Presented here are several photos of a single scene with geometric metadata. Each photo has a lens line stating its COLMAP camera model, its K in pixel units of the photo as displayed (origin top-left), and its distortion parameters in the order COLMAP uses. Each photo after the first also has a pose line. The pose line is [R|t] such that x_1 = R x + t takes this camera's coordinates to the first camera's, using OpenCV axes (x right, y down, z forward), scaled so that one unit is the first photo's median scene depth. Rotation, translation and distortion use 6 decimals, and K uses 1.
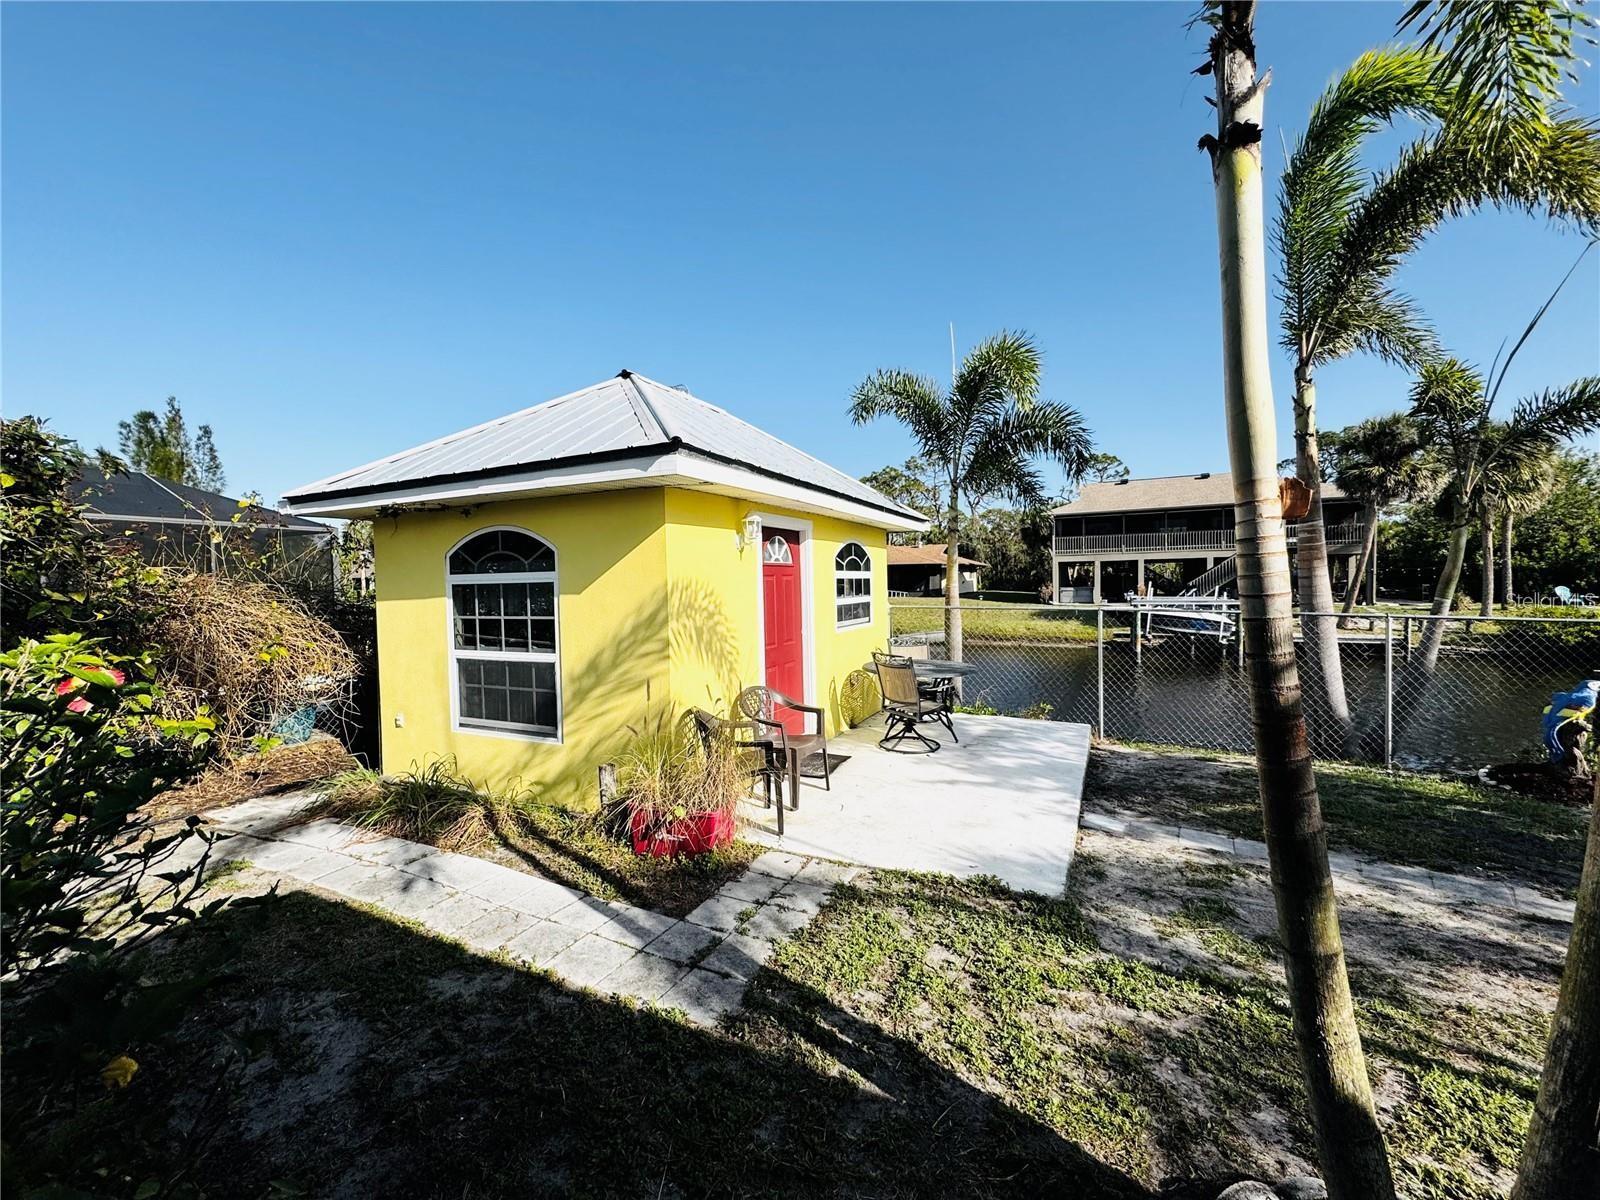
lens RADIAL K [[642.7, 0, 798.8], [0, 642.7, 598.5], [0, 0, 1]] dist [-0.001762, 0.000006]
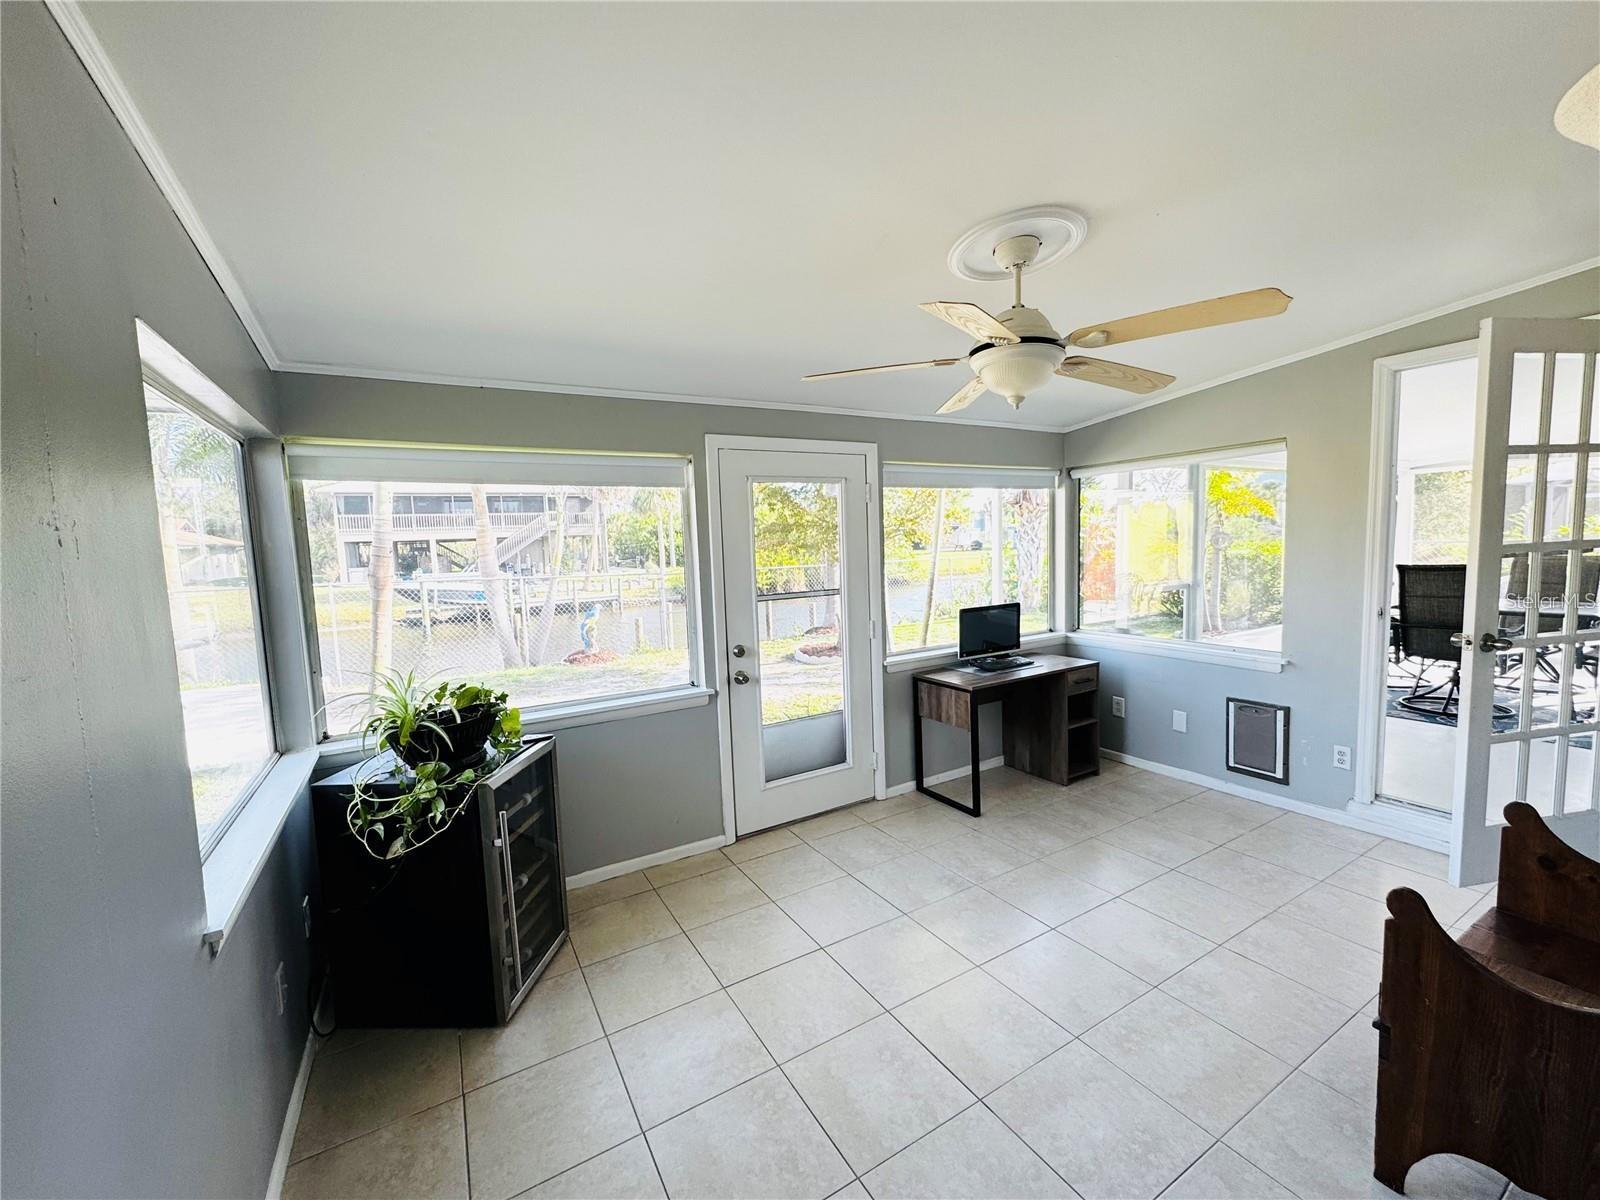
lens RADIAL K [[642.7, 0, 798.8], [0, 642.7, 598.5], [0, 0, 1]] dist [-0.001762, 0.000006]
pose [[0.558631, -0.077737, 0.825765, -0.078905], [0.048731, 0.996954, 0.060886, 0.014493], [-0.827984, 0.006227, 0.560718, -0.599947]]
